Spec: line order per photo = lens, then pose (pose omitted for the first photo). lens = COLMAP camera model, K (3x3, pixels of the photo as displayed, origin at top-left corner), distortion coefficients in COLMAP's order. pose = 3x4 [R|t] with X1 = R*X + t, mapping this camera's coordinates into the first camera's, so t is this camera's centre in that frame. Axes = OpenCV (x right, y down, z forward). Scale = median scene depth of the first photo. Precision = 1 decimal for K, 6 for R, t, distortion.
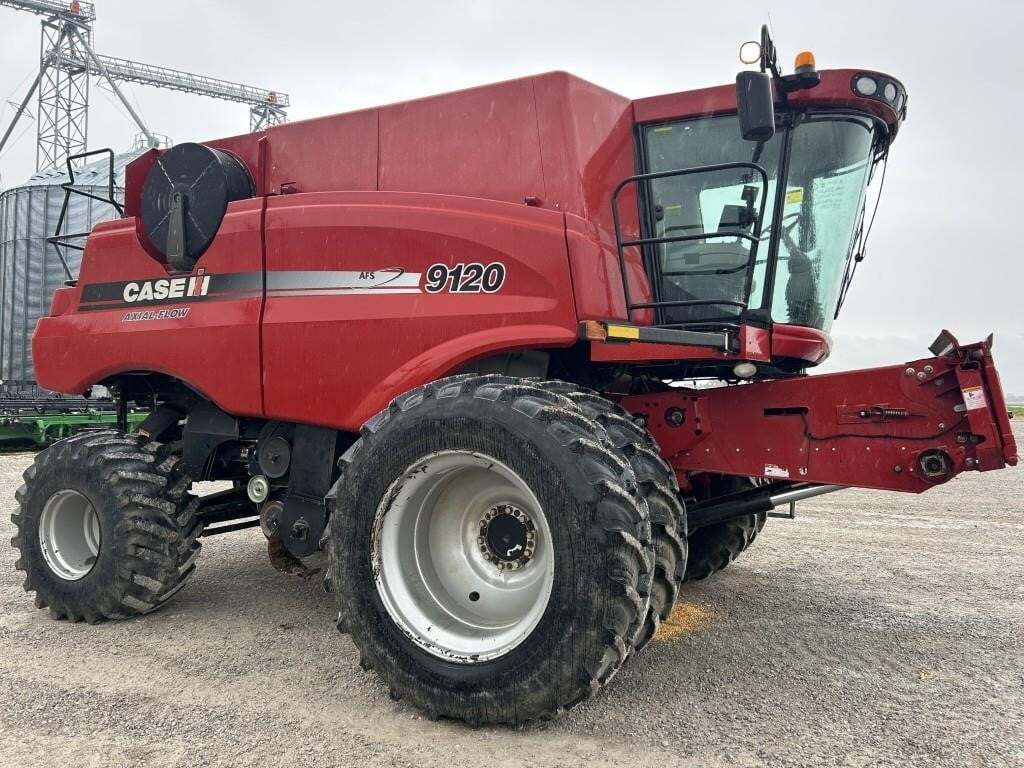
lens RADIAL K [[761.4, 0, 516.4], [0, 761.4, 393.5], [0, 0, 1]] dist [0.084942, -0.135369]
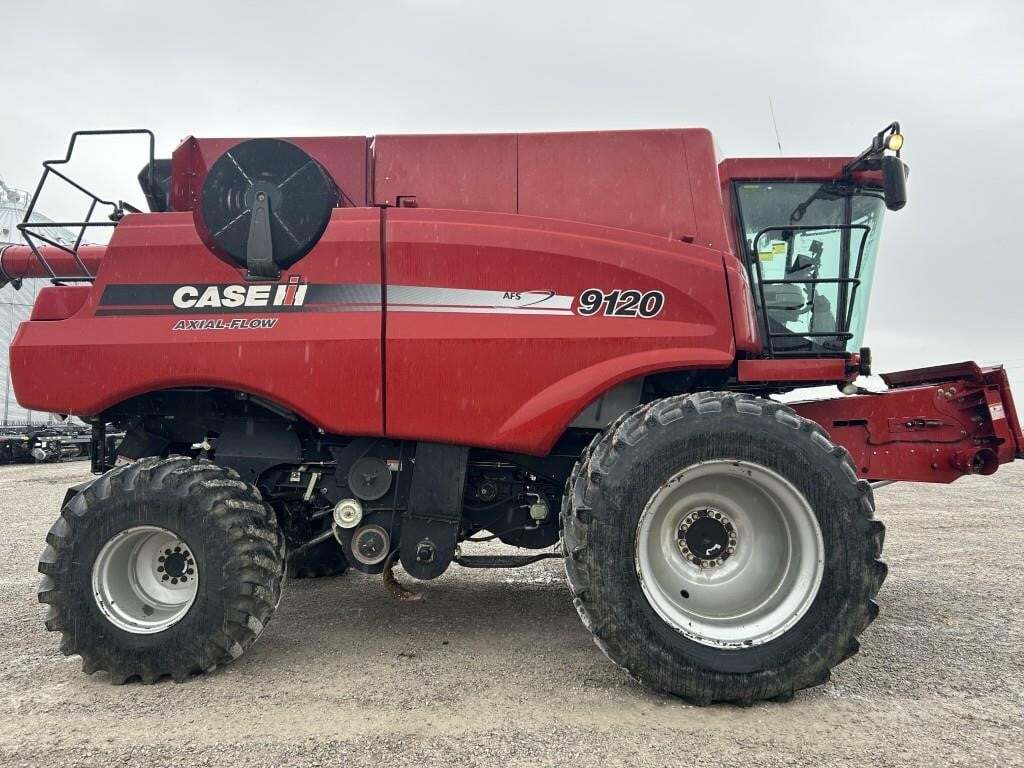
lens RADIAL K [[761.4, 0, 516.4], [0, 761.4, 393.5], [0, 0, 1]] dist [0.084942, -0.135369]
pose [[0.918292, 0.004299, 0.395880, -0.620626], [0.006256, 0.999659, -0.025366, 0.003245], [-0.395854, 0.025770, 0.917952, 0.065872]]
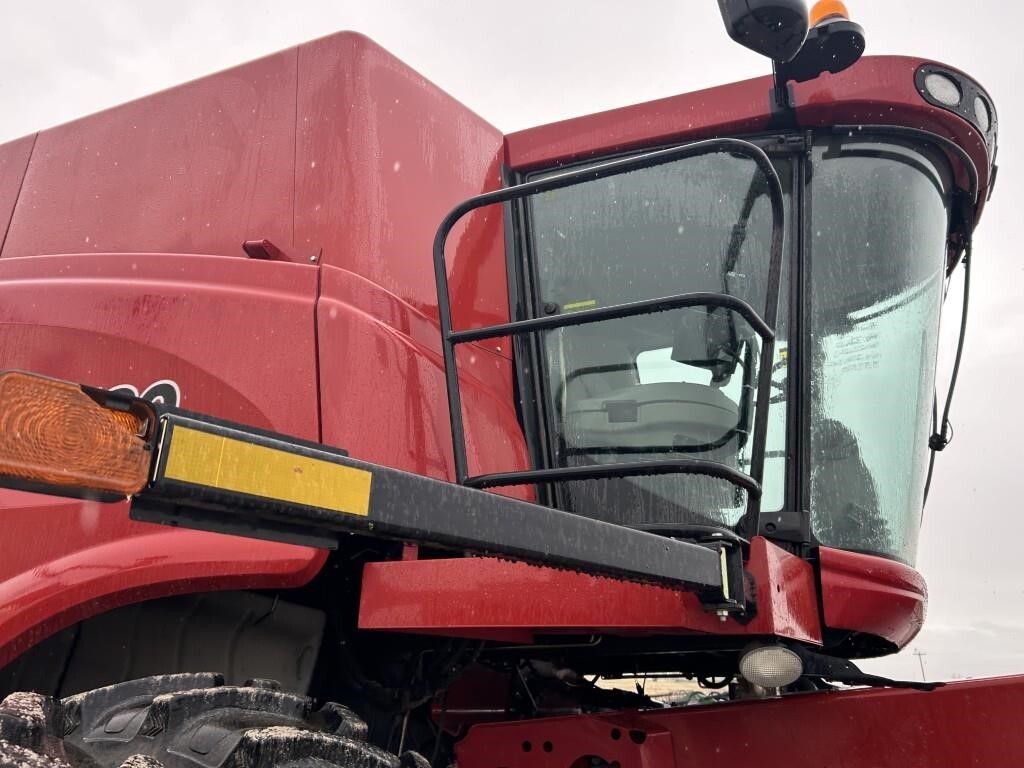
lens RADIAL K [[761.4, 0, 516.4], [0, 761.4, 393.5], [0, 0, 1]] dist [0.084942, -0.135369]
pose [[0.997415, 0.042279, 0.058106, 0.138070], [-0.019783, 0.938913, -0.343586, -0.021731], [-0.069083, 0.341549, 0.937322, 0.567153]]
